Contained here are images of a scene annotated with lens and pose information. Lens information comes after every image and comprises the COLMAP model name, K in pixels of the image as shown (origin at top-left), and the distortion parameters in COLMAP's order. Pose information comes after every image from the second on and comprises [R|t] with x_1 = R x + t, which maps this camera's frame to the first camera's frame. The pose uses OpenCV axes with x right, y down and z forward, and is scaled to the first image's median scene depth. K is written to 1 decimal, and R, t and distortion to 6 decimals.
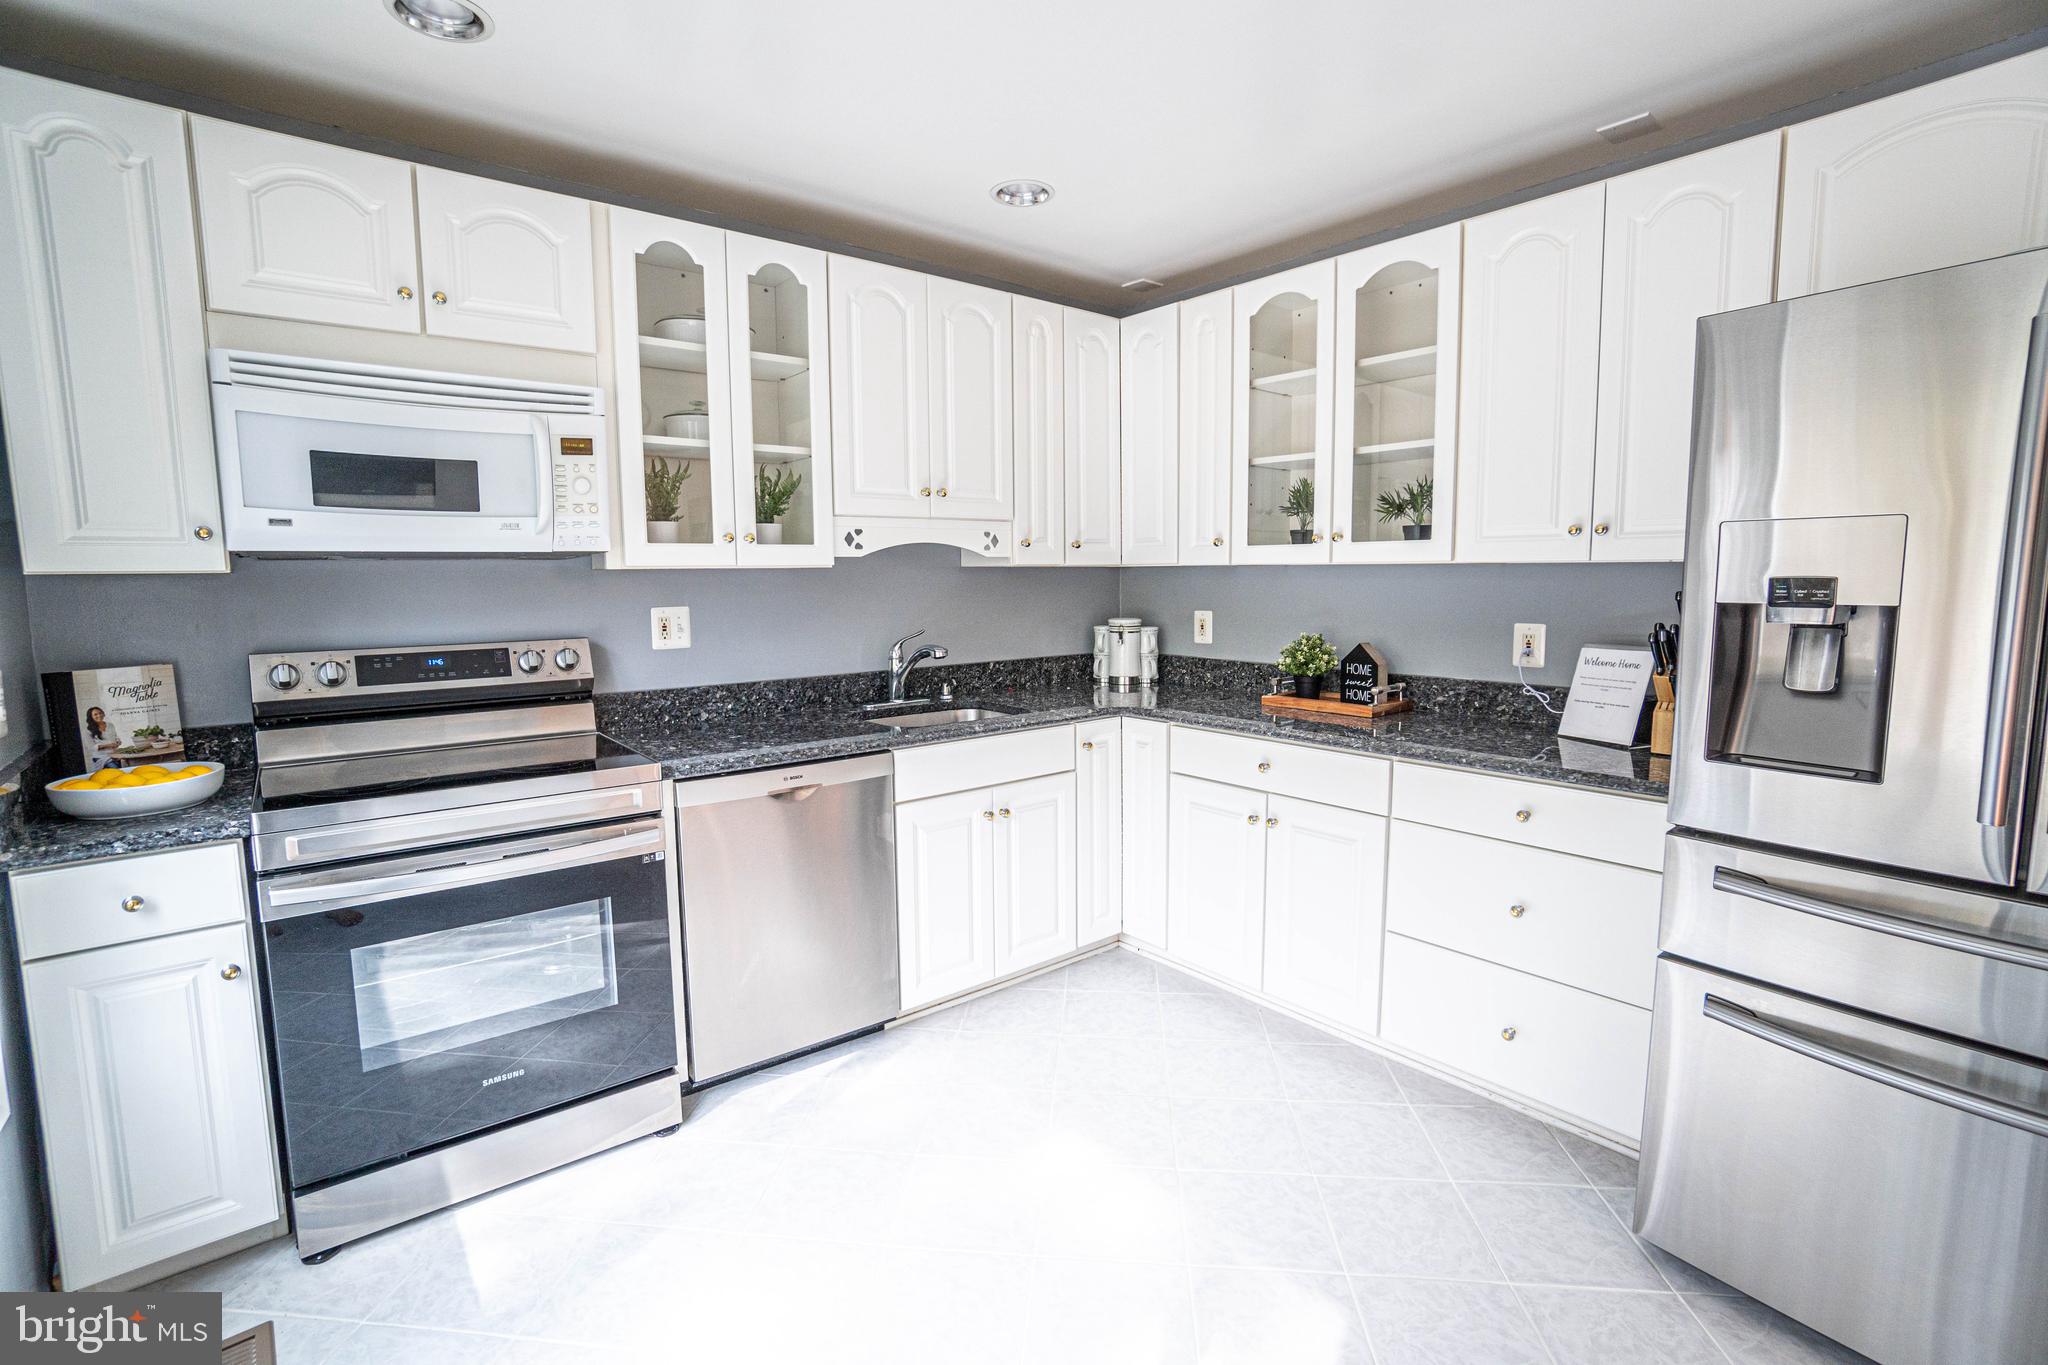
lens RADIAL K [[927.0, 0, 1020.6], [0, 927.0, 676.2], [0, 0, 1]] dist [-0.060854, 0.024484]
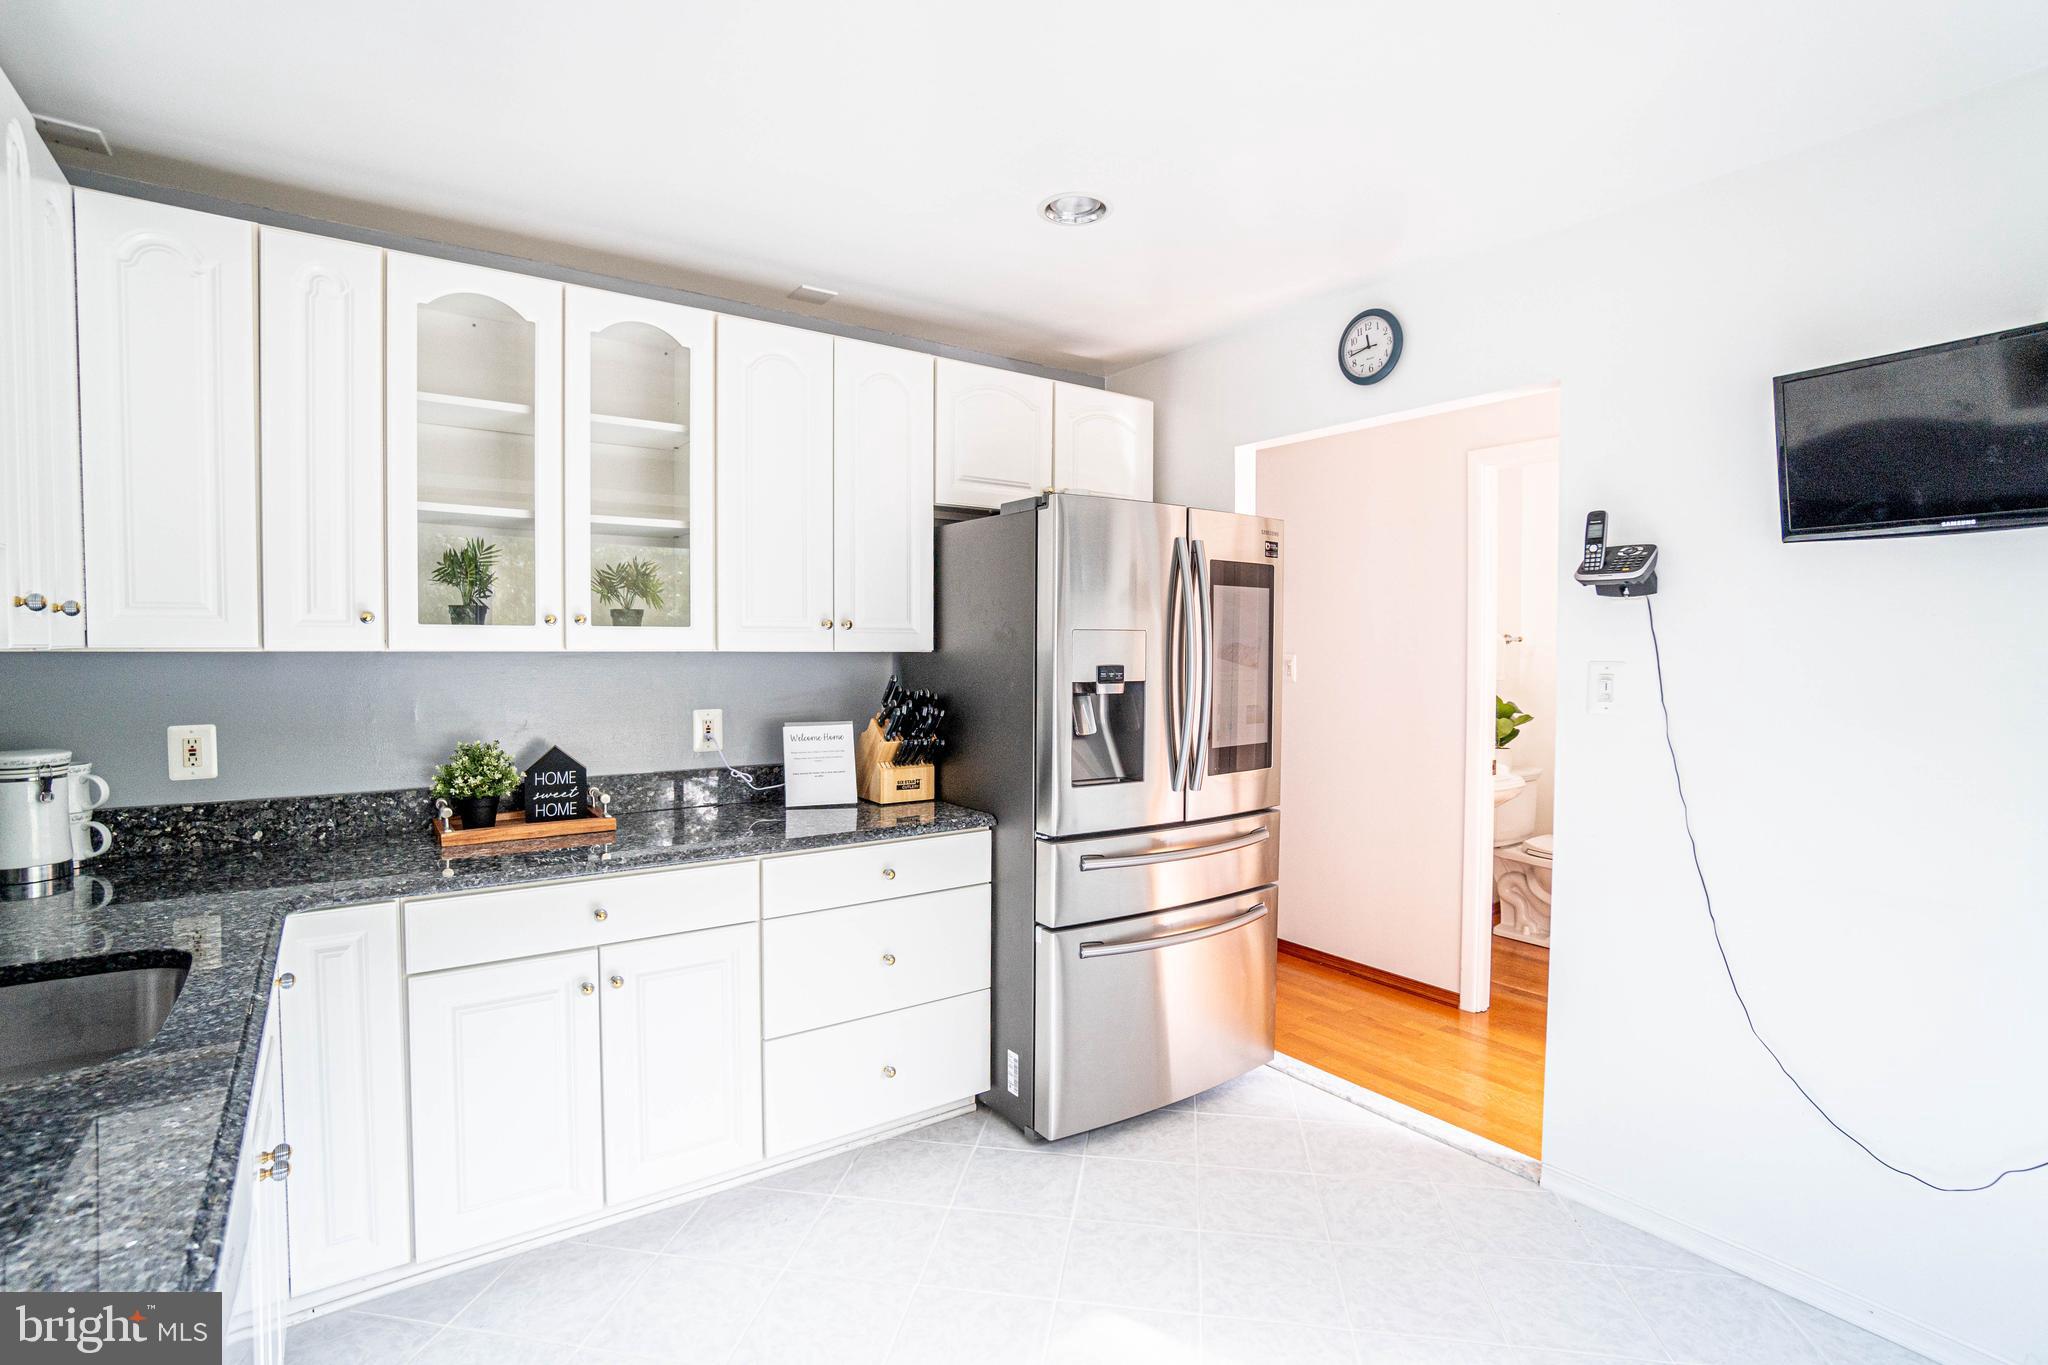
lens RADIAL K [[967.8, 0, 1014.9], [0, 967.8, 675.0], [0, 0, 1]] dist [-0.063381, 0.026232]
pose [[0.067703, -0.020257, 0.997500, -0.492065], [0.106360, 0.994243, 0.012972, -0.072154], [-0.992020, 0.105215, 0.069468, 0.566005]]
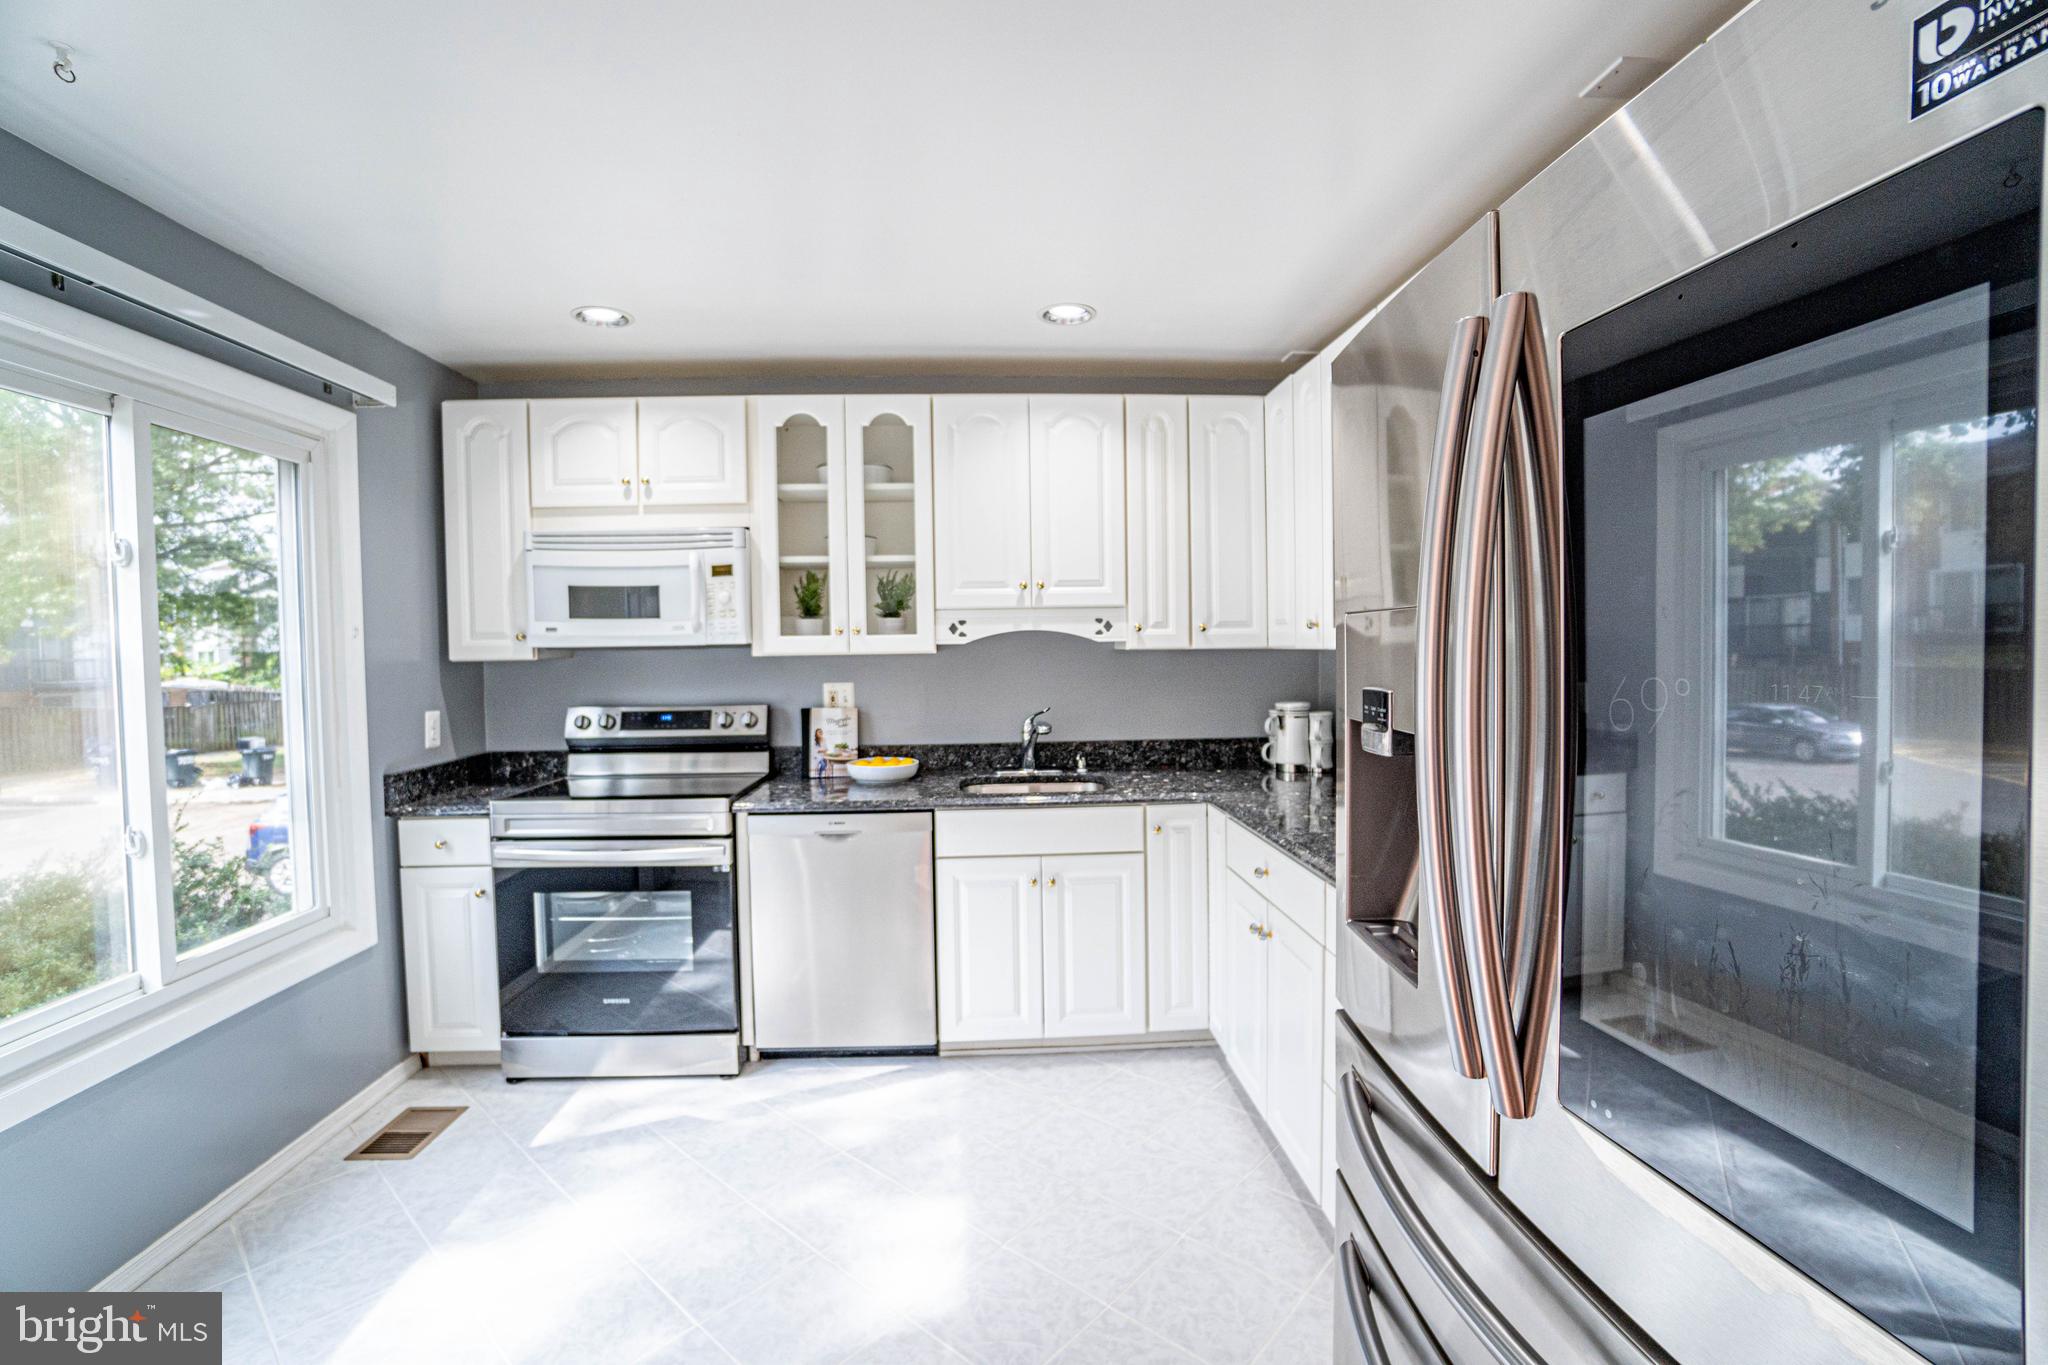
lens RADIAL K [[903.1, 0, 1017.3], [0, 903.1, 673.5], [0, 0, 1]] dist [-0.063584, 0.022691]
pose [[0.809263, 0.015920, -0.587231, 0.572497], [-0.057712, 0.996952, -0.052506, -0.036695], [0.584605, 0.076382, 0.807715, 0.124173]]
